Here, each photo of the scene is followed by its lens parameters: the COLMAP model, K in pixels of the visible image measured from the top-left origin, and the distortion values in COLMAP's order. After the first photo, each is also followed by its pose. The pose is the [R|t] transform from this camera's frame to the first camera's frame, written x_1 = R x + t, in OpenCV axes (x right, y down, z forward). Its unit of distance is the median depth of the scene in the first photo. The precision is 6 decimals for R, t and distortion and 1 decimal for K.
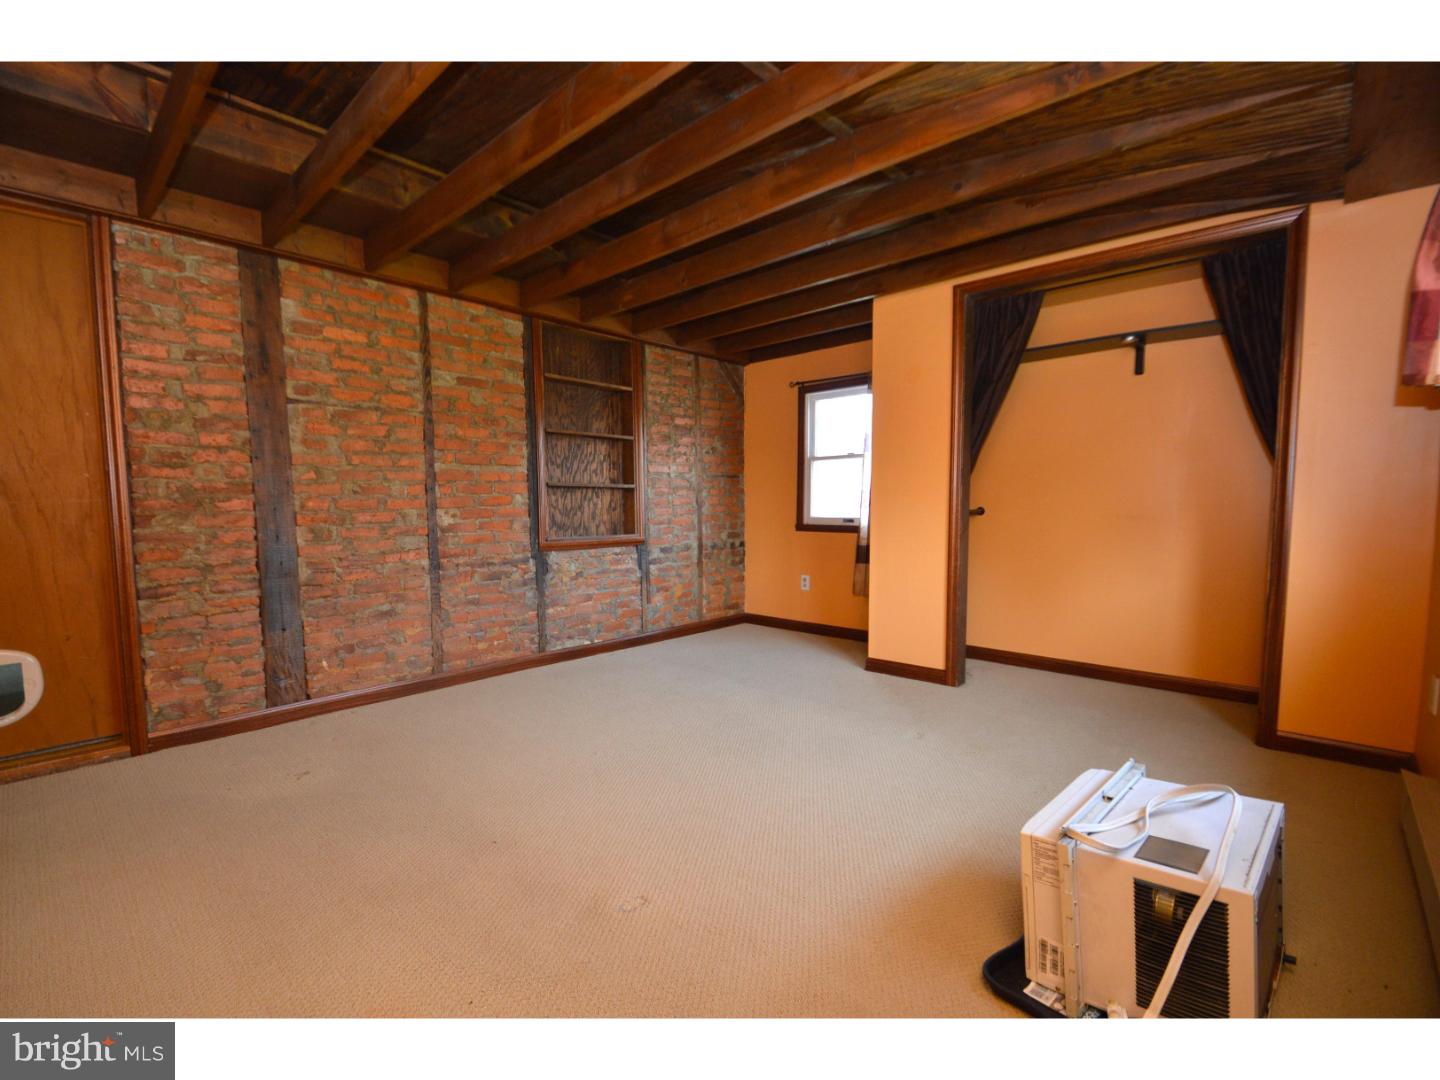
lens RADIAL K [[642.1, 0, 690.5], [0, 642.1, 558.1], [0, 0, 1]] dist [0.016225, -0.016641]
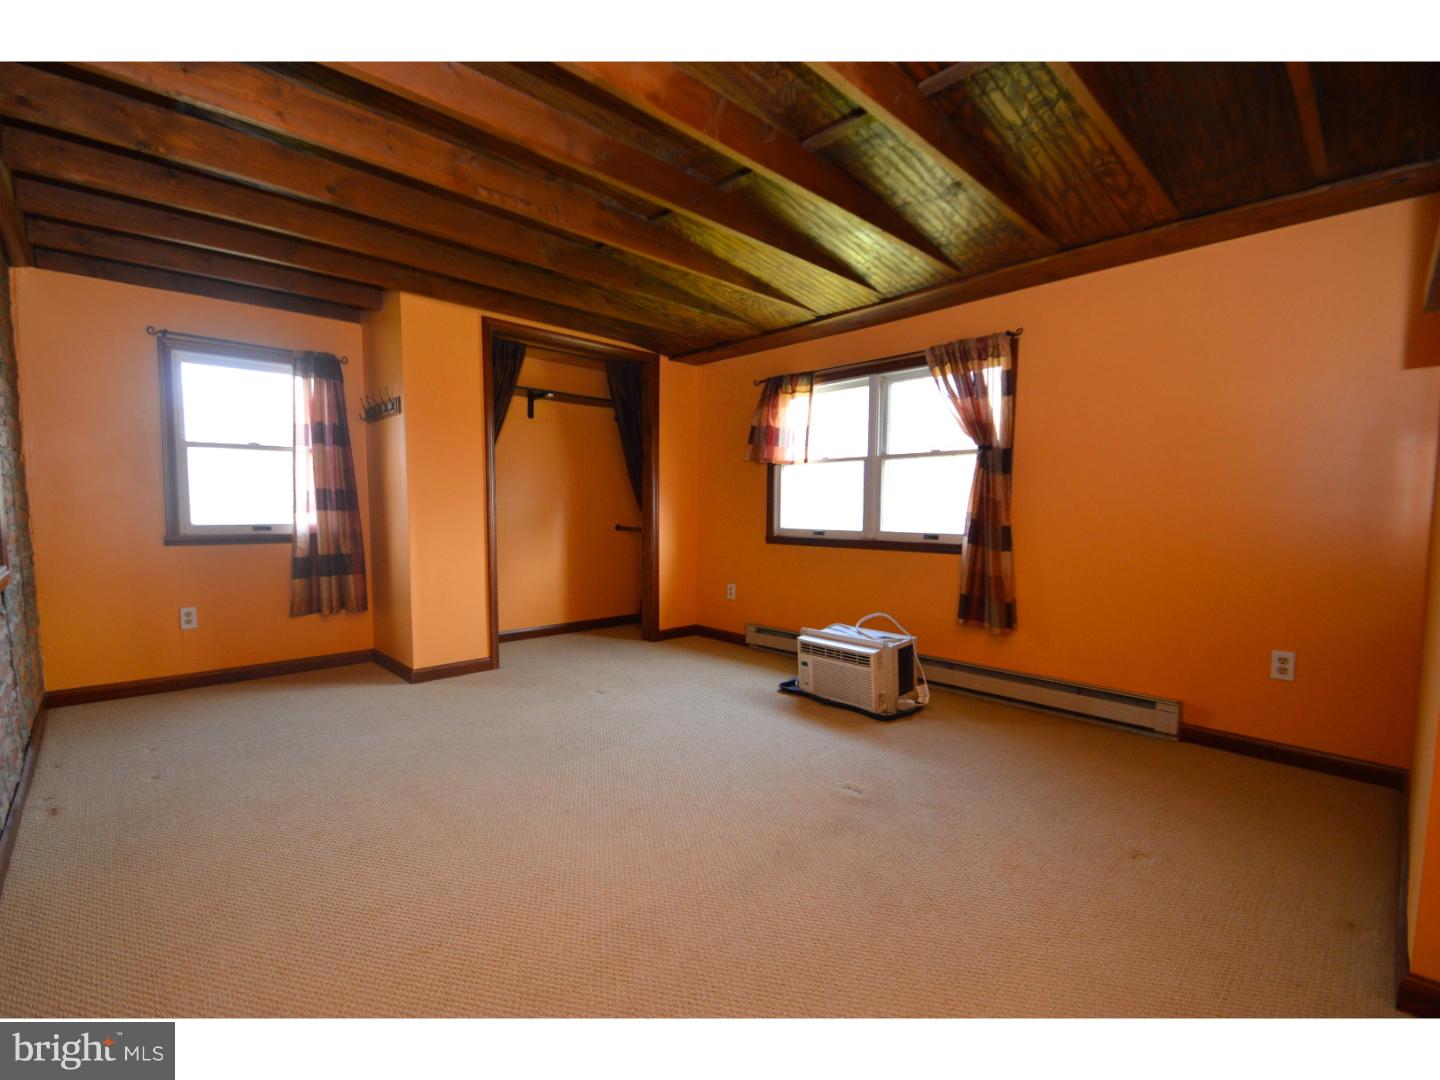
lens RADIAL K [[642.1, 0, 690.5], [0, 642.1, 558.1], [0, 0, 1]] dist [0.016225, -0.016641]
pose [[0.063617, -0.070153, 0.995506, -0.692319], [0.076673, 0.994921, 0.065212, -0.044450], [-0.995025, 0.072180, 0.068673, 0.568728]]
